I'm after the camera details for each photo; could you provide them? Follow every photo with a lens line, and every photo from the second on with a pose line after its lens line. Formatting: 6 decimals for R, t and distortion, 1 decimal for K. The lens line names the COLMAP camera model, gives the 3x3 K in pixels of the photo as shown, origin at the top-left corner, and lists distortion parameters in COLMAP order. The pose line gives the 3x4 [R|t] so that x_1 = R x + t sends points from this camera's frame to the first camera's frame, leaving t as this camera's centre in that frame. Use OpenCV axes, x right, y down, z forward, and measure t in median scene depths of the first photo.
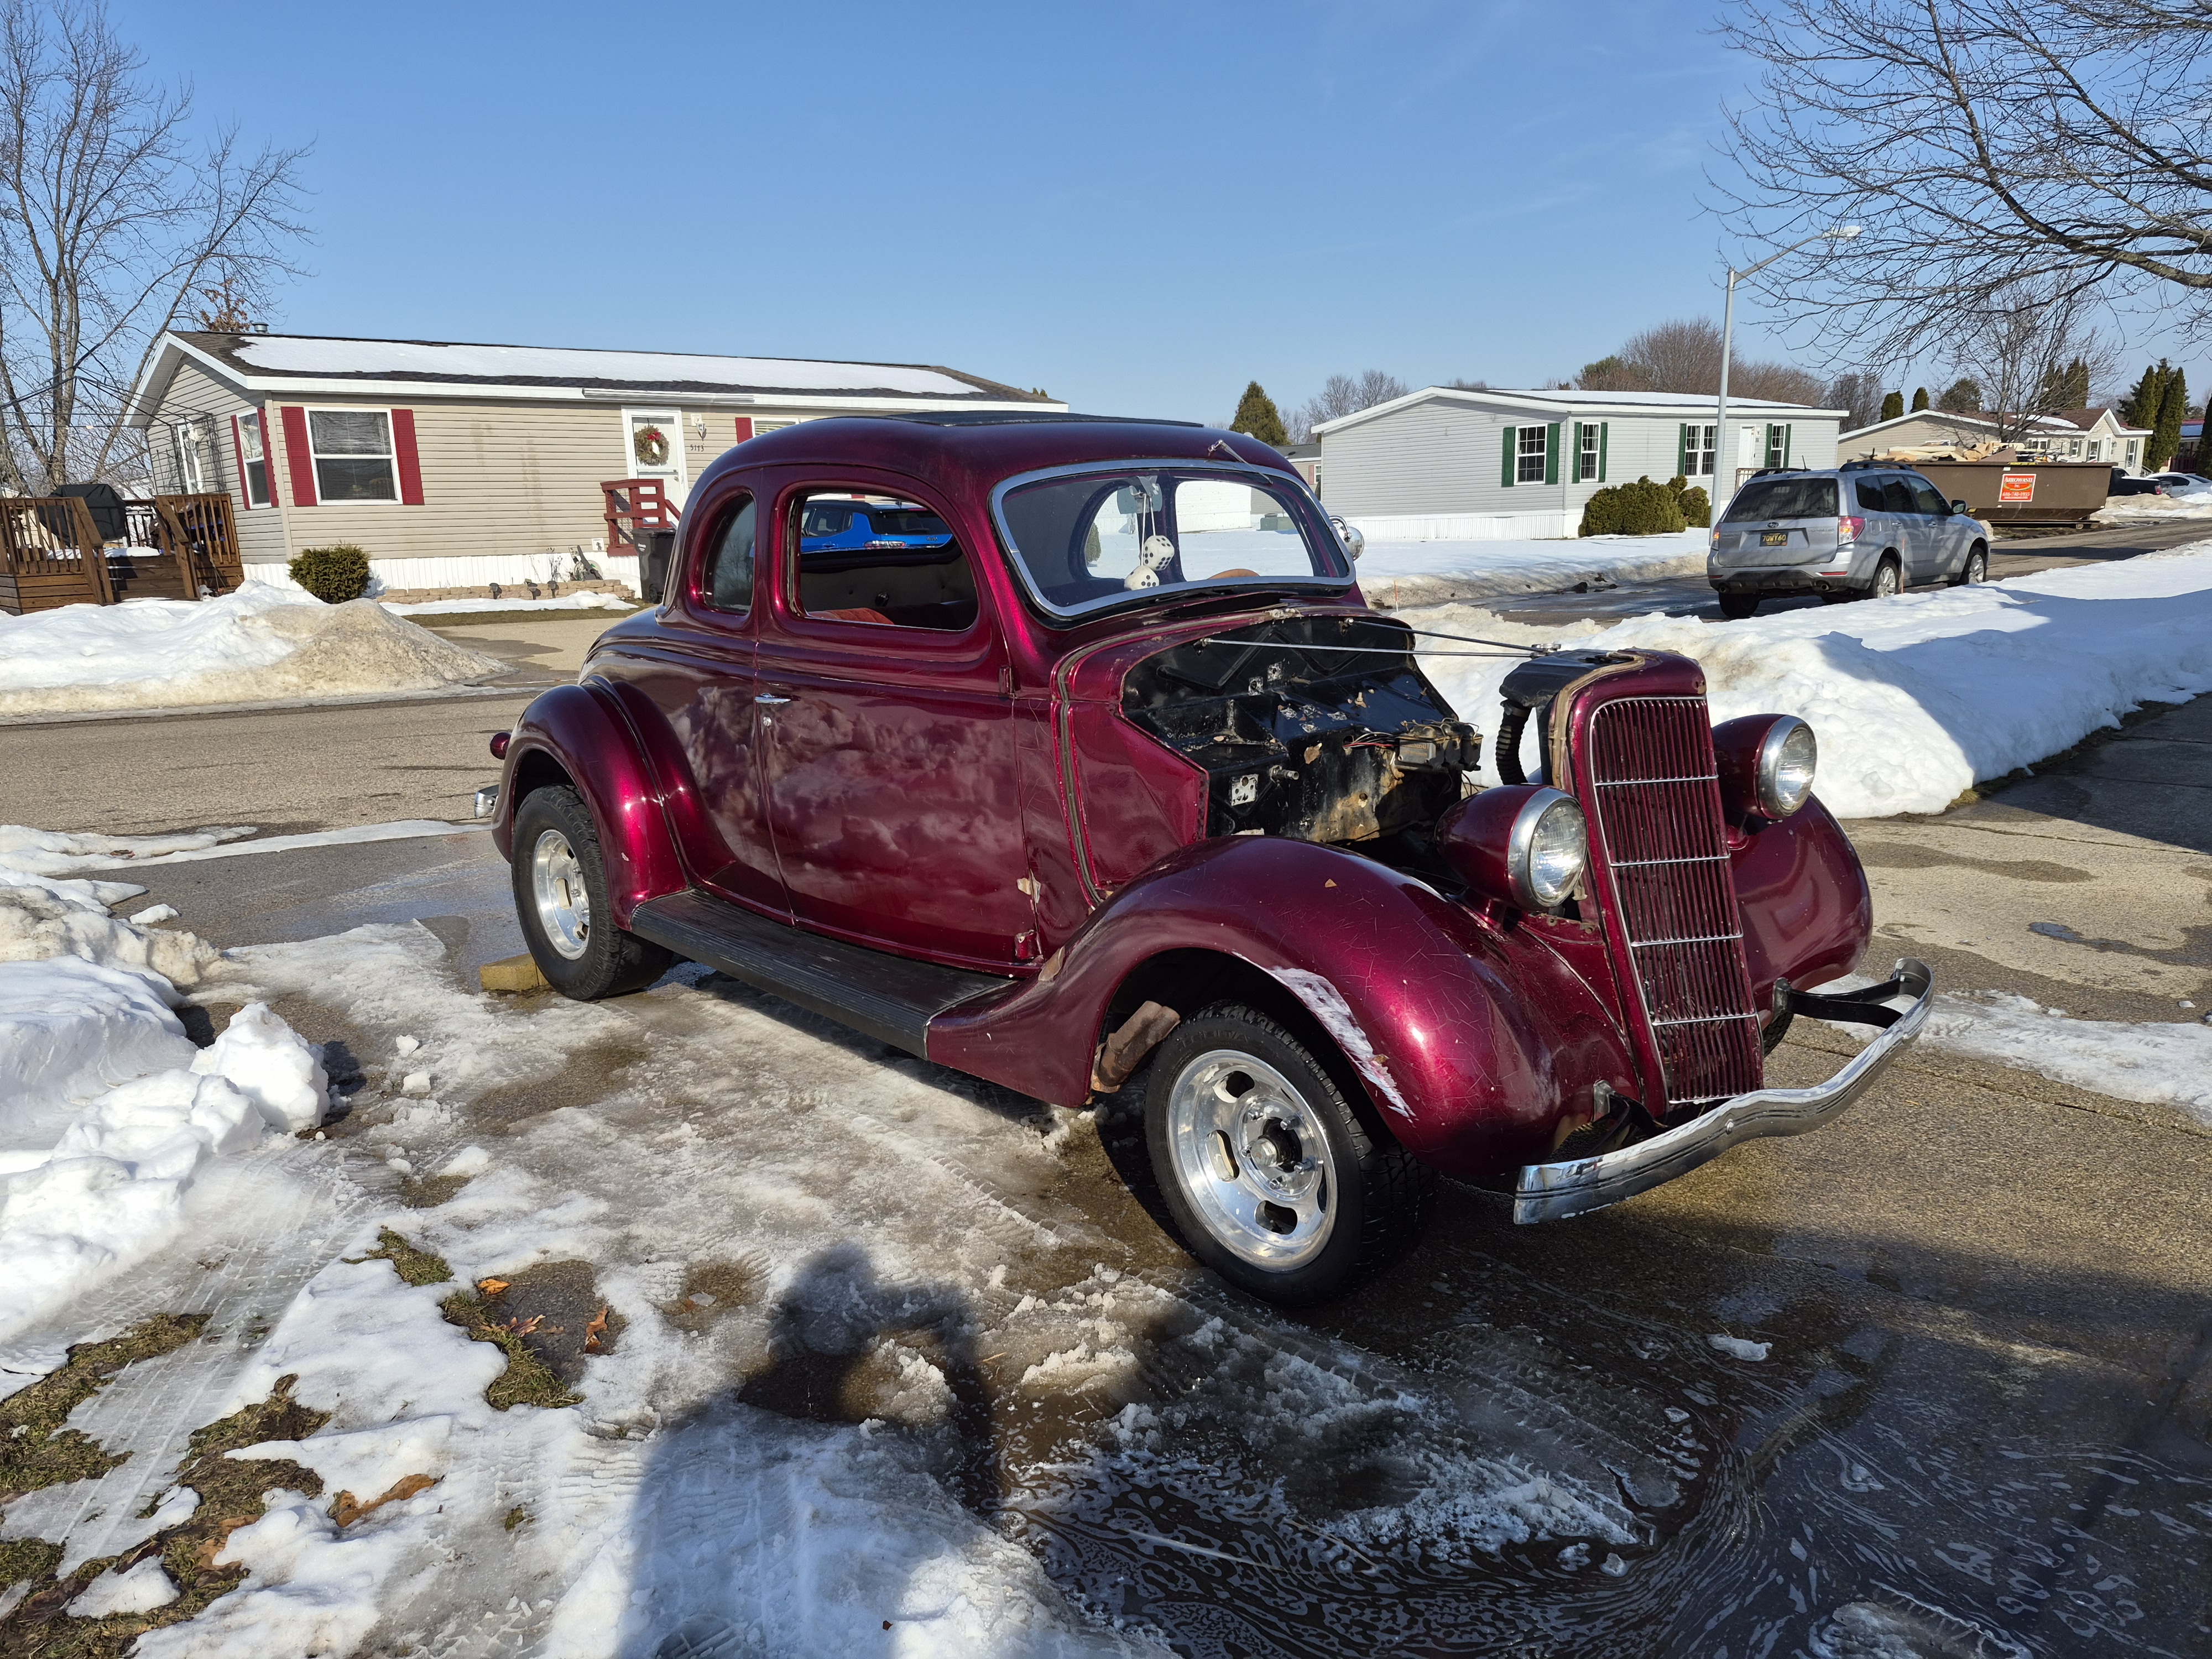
lens RADIAL K [[1535.7, 0, 1106.0], [0, 1535.7, 829.5], [0, 0, 1]] dist [0.054136, -0.053887]
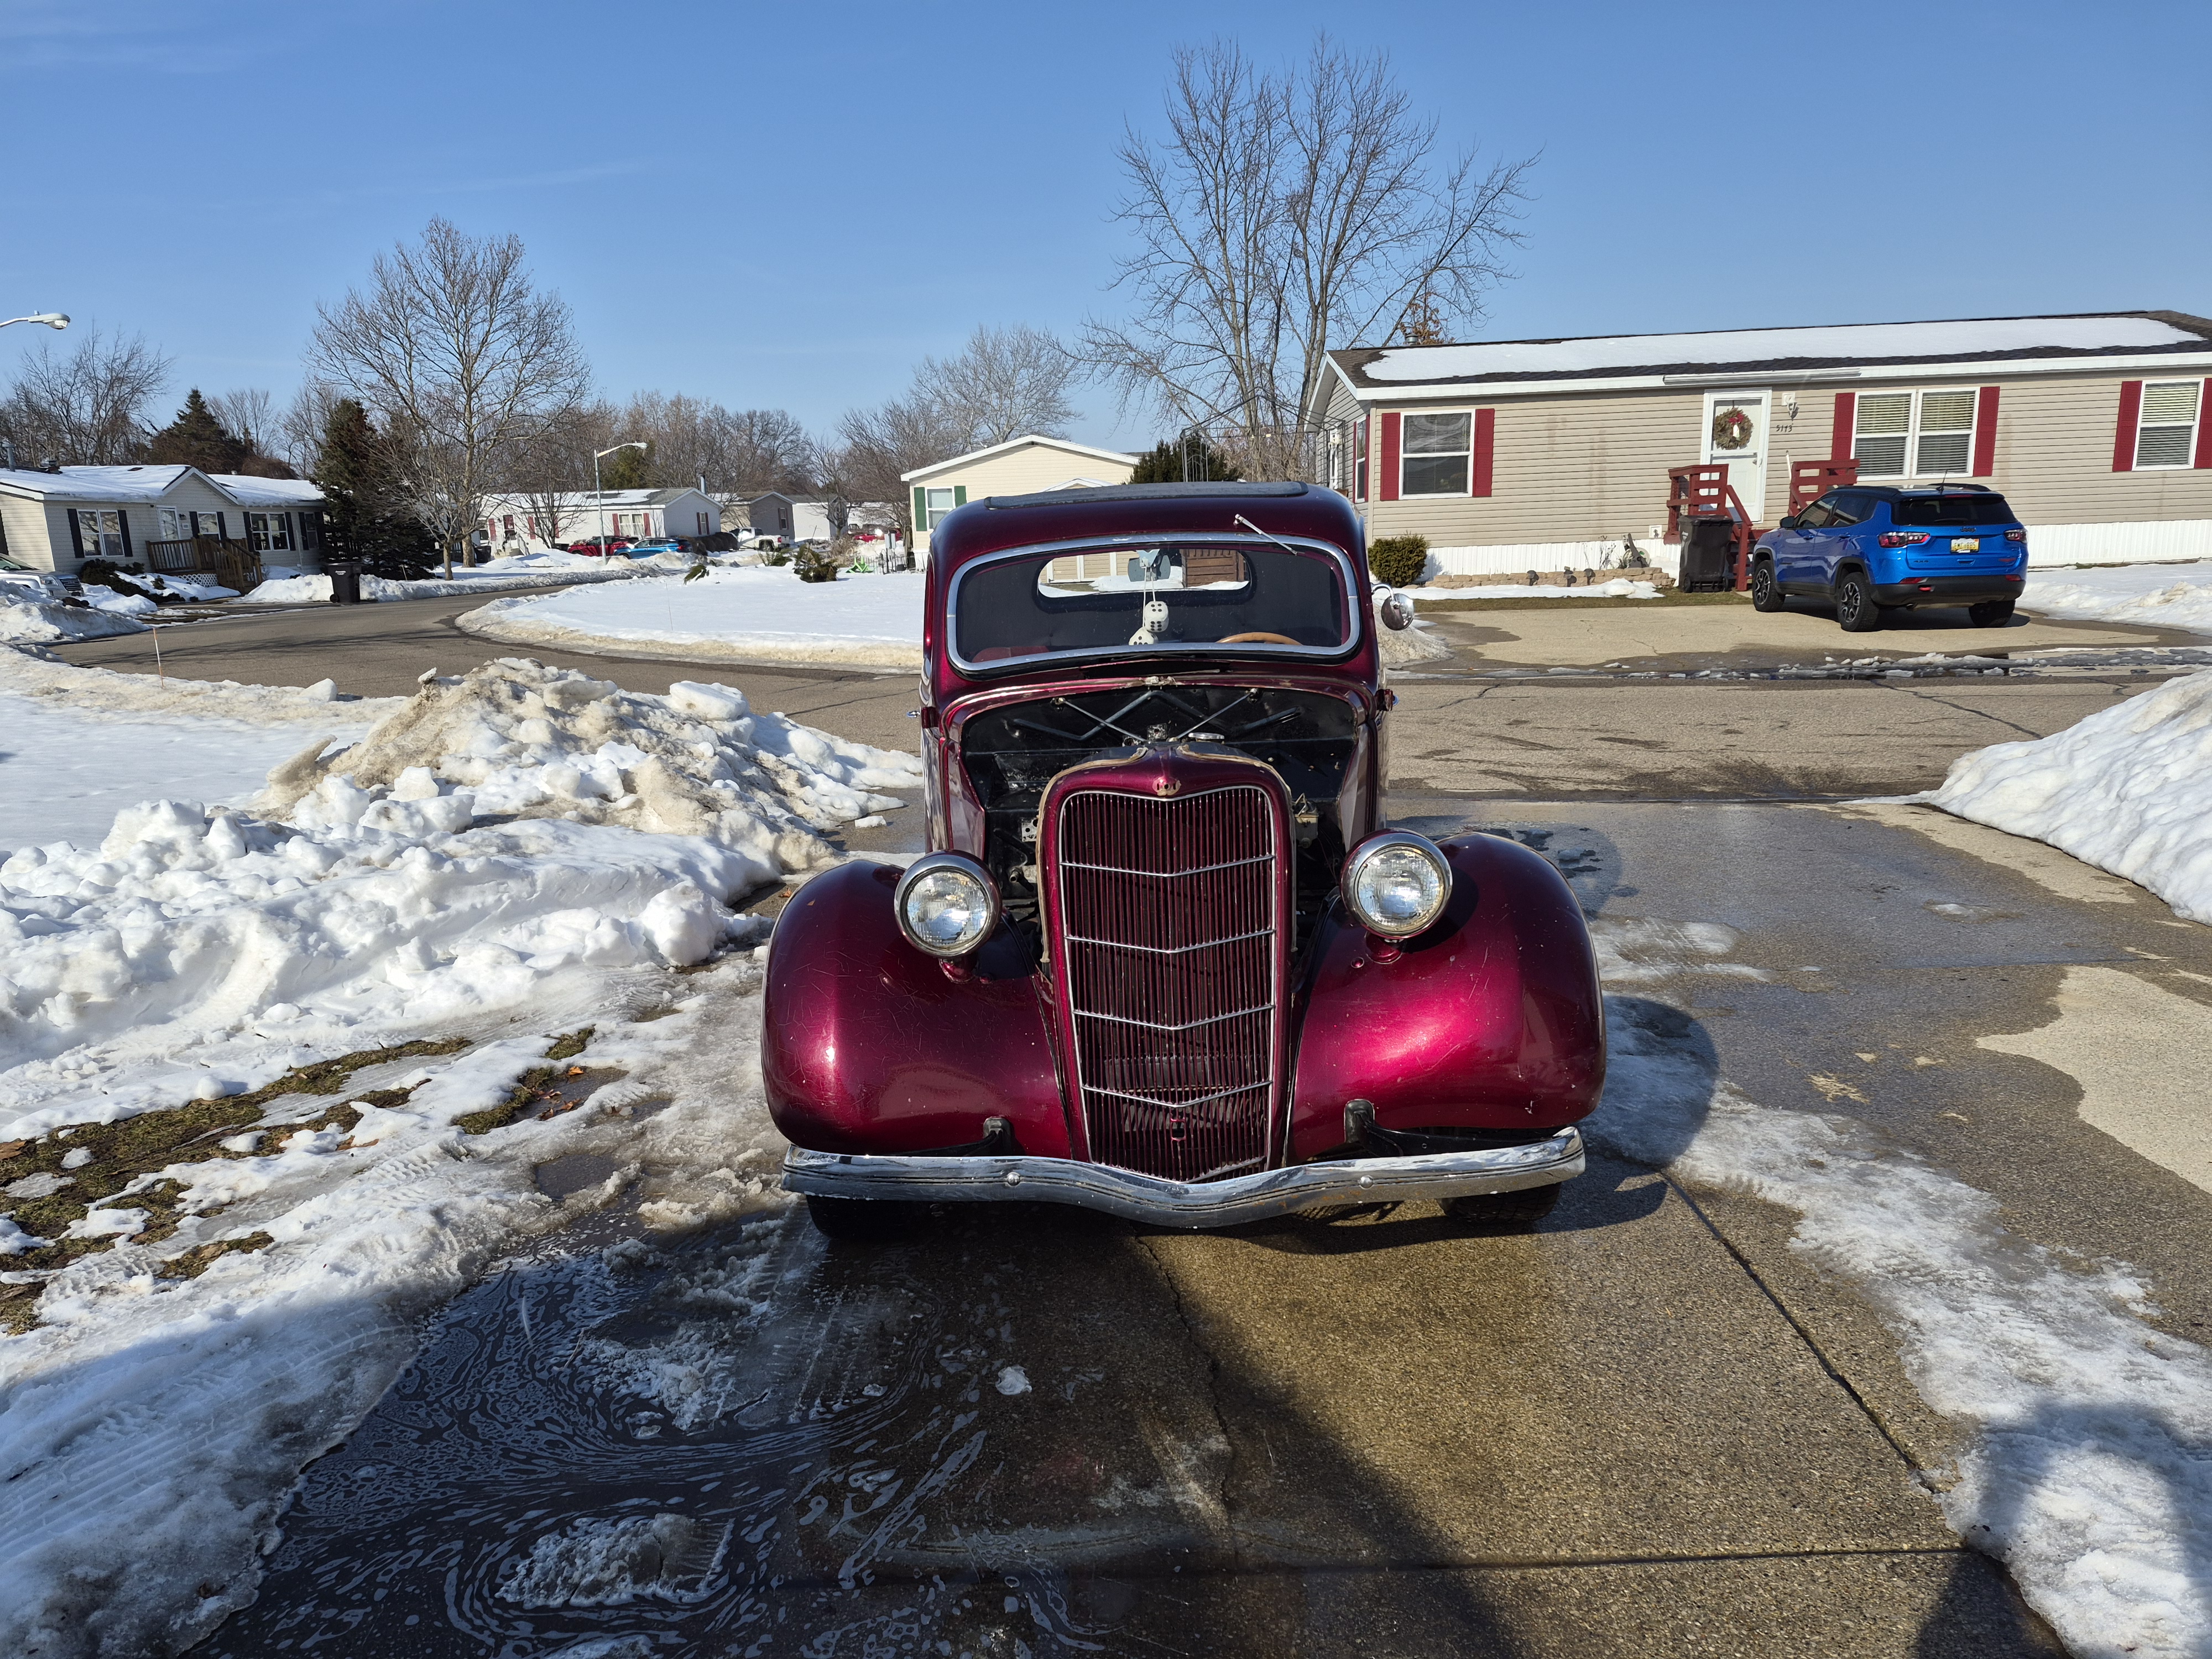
lens RADIAL K [[1522.2, 0, 1079.6], [0, 1522.2, 840.1], [0, 0, 1]] dist [0.082084, -0.088974]
pose [[0.723789, 0.144886, -0.674639, 0.114961], [-0.128982, 0.988882, 0.073995, -0.013804], [0.677860, 0.033459, 0.734430, 0.021990]]
